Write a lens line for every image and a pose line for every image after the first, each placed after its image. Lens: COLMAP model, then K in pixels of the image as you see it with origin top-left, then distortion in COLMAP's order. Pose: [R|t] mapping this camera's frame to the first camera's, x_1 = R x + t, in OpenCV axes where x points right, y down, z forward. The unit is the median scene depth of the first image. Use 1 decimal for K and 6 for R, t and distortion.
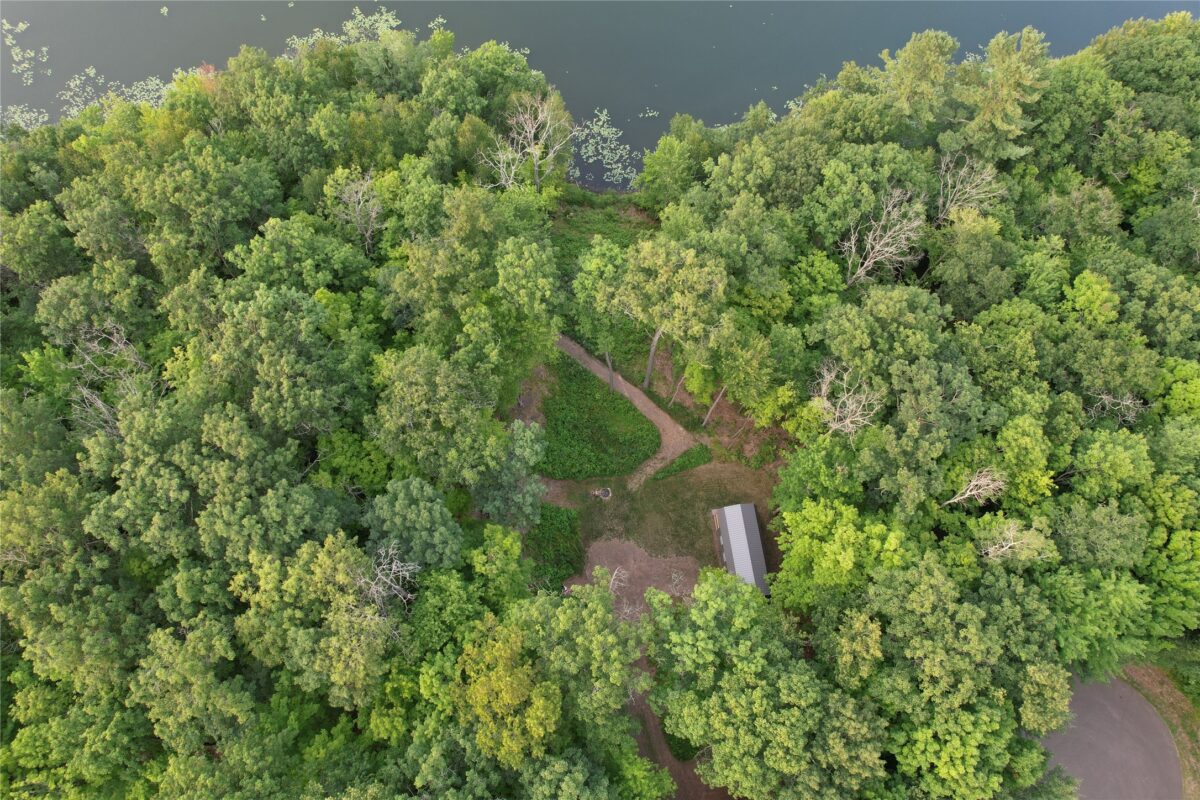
lens RADIAL K [[766.6, 0, 597.2], [0, 766.6, 404.1], [0, 0, 1]] dist [-0.075289, 0.072275]
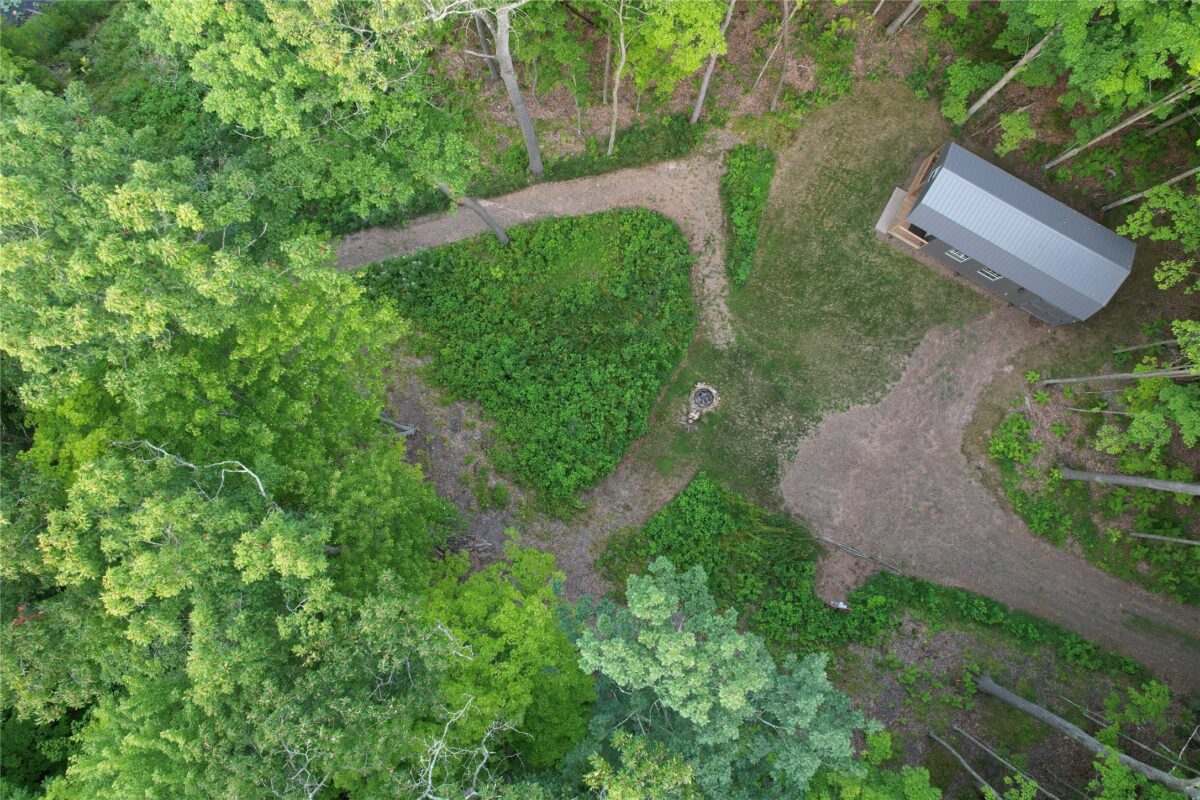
lens RADIAL K [[766.6, 0, 597.2], [0, 766.6, 404.1], [0, 0, 1]] dist [-0.075289, 0.072275]
pose [[0.586035, -0.810202, 0.011635, -0.040982], [0.757589, 0.552959, 0.346836, -0.099361], [-0.287441, -0.194444, 0.937853, 0.752056]]
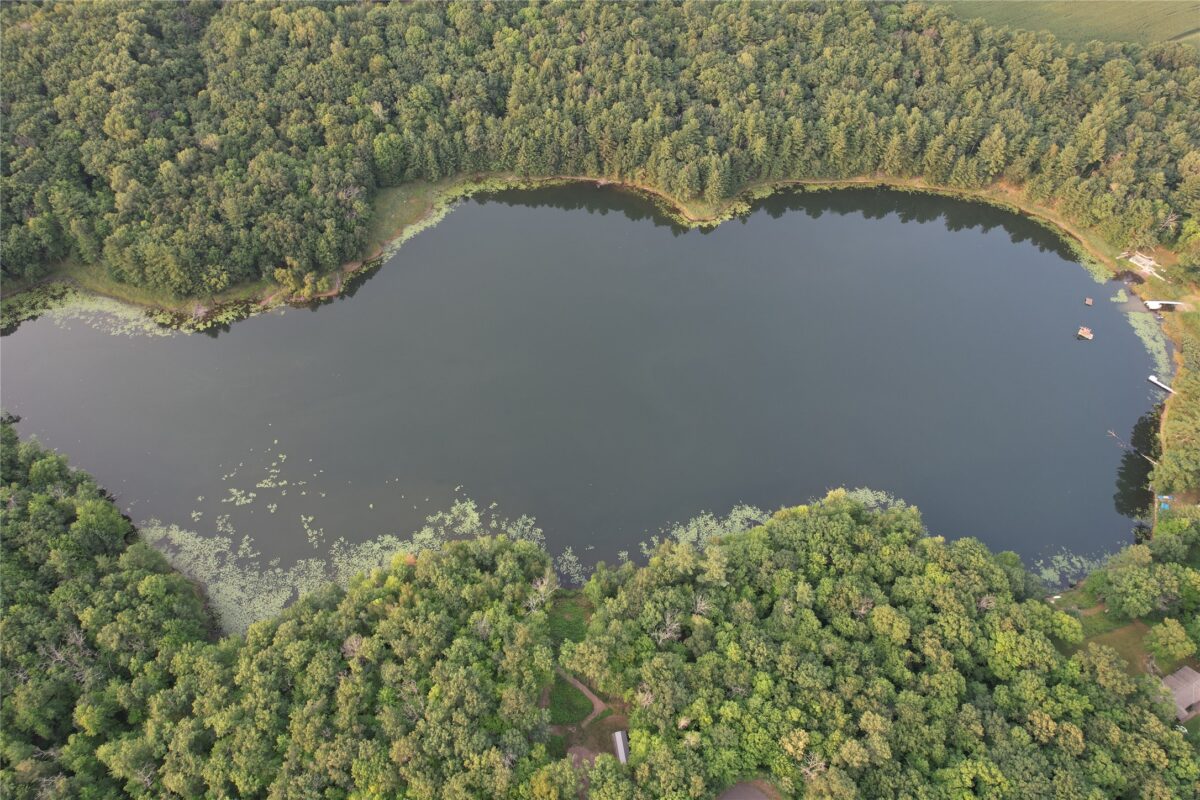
lens RADIAL K [[776.1, 0, 595.1], [0, 776.1, 400.4], [0, 0, 1]] dist [-0.053247, -0.000668]
pose [[0.998815, -0.045821, 0.016374, 0.120432], [0.048534, 0.962180, -0.268055, -0.339387], [-0.003473, 0.268532, 0.963265, -2.428540]]
